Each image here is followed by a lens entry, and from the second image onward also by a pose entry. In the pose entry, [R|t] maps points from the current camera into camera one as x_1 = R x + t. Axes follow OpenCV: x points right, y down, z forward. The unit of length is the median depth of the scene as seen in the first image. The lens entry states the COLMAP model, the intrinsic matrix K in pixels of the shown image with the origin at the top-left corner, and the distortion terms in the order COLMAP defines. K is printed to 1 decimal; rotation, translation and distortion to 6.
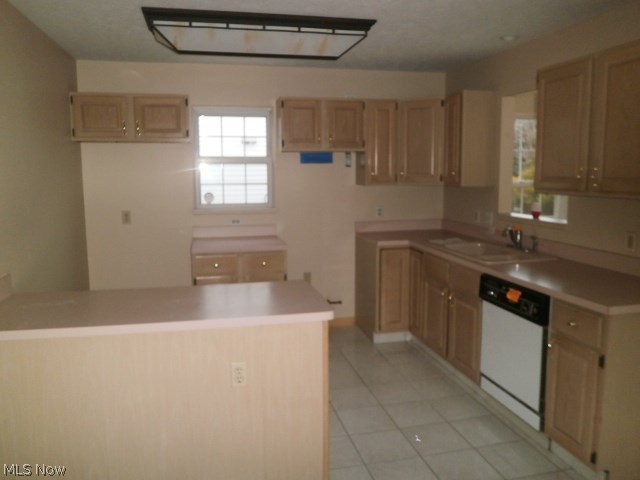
lens RADIAL K [[518.0, 0, 320.9], [0, 518.0, 243.0], [0, 0, 1]] dist [-0.061194, 0.070956]
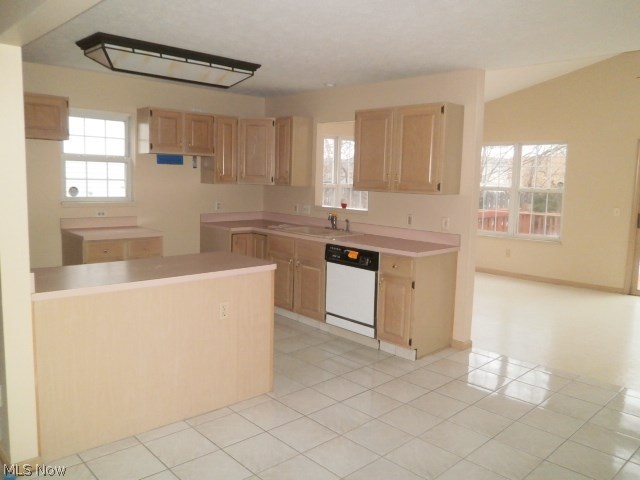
lens RADIAL K [[513.4, 0, 320.0], [0, 513.4, 240.0], [0, 0, 1]] dist [-0.001303, -0.003143]
pose [[0.862566, -0.032687, 0.504887, -0.343783], [0.038556, 0.999256, -0.001177, 0.037390], [-0.504473, 0.020482, 0.863185, -0.204542]]
